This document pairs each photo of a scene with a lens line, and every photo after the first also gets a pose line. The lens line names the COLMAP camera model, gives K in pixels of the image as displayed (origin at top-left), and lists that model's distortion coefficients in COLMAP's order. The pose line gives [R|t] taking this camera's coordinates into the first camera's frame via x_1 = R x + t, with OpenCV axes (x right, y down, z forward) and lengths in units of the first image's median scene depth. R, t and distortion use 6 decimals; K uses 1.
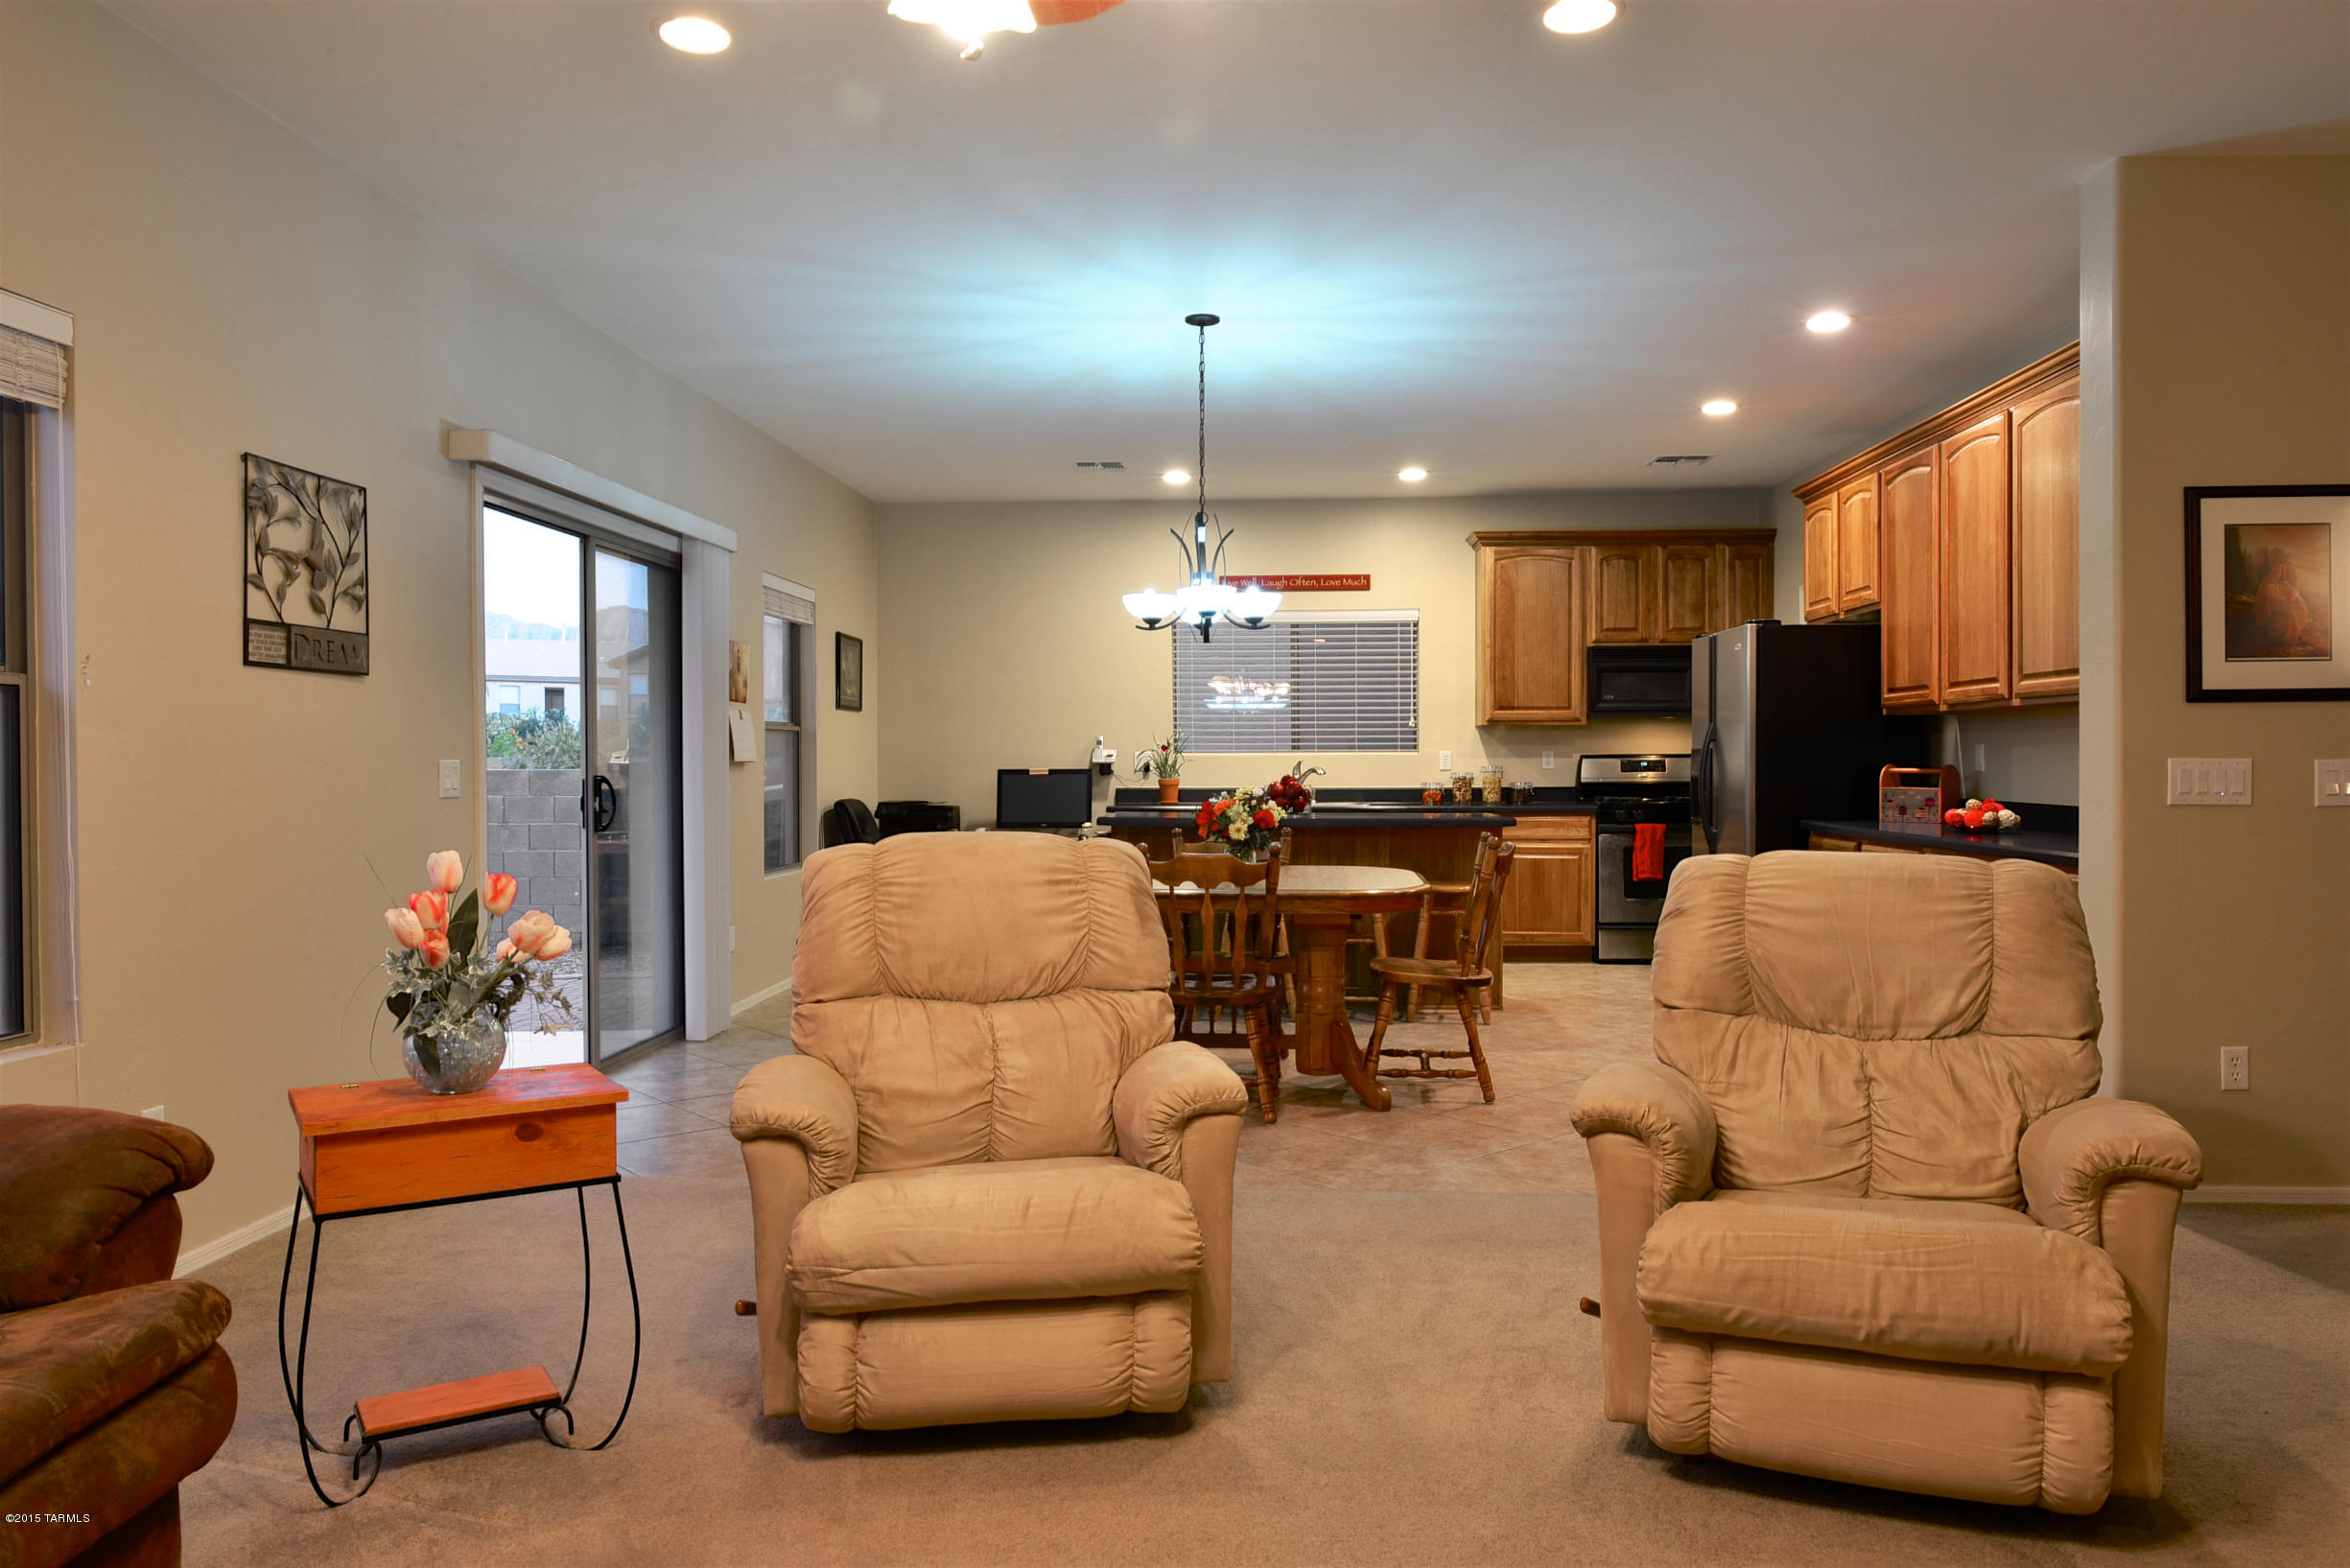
lens RADIAL K [[1599.2, 0, 1179.1], [0, 1599.2, 774.7], [0, 0, 1]] dist [-0.004841, -0.006817]
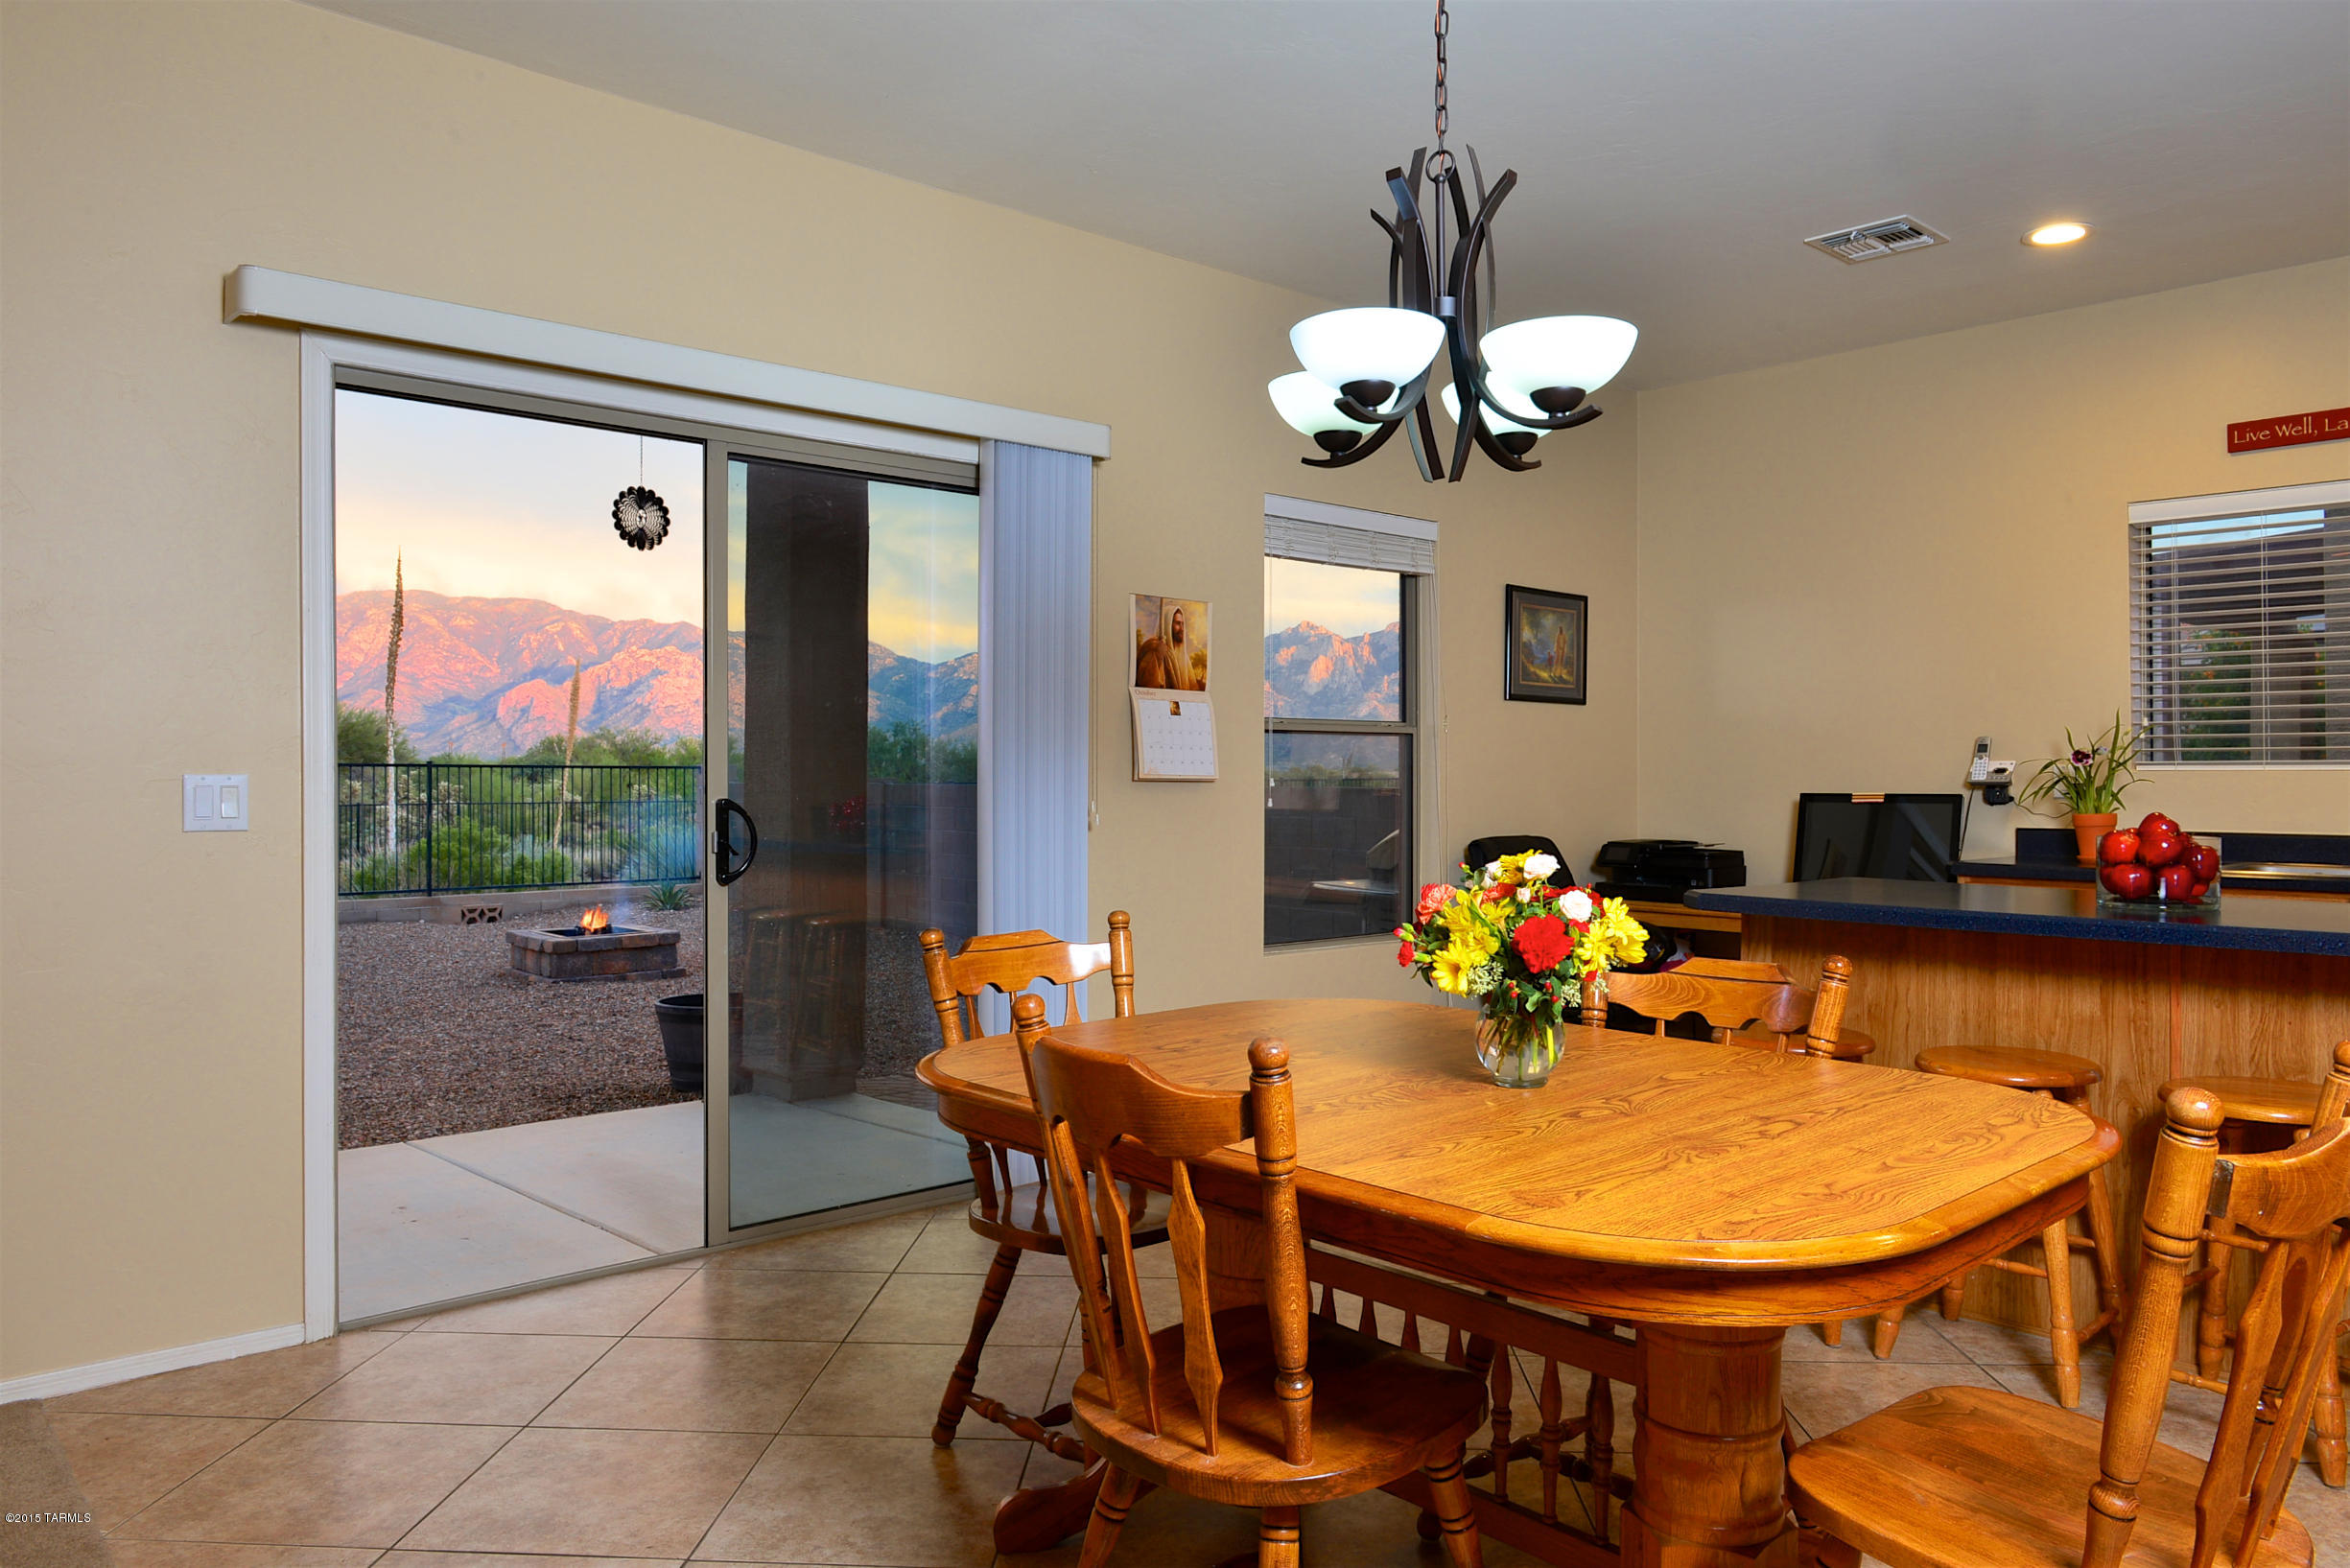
lens RADIAL K [[1599.2, 0, 1179.1], [0, 1599.2, 774.7], [0, 0, 1]] dist [-0.004841, -0.006817]
pose [[0.713810, -0.002147, -0.700336, 0.345735], [-0.006569, 0.999931, -0.009761, -0.006691], [0.700309, 0.011568, 0.713746, 0.964208]]
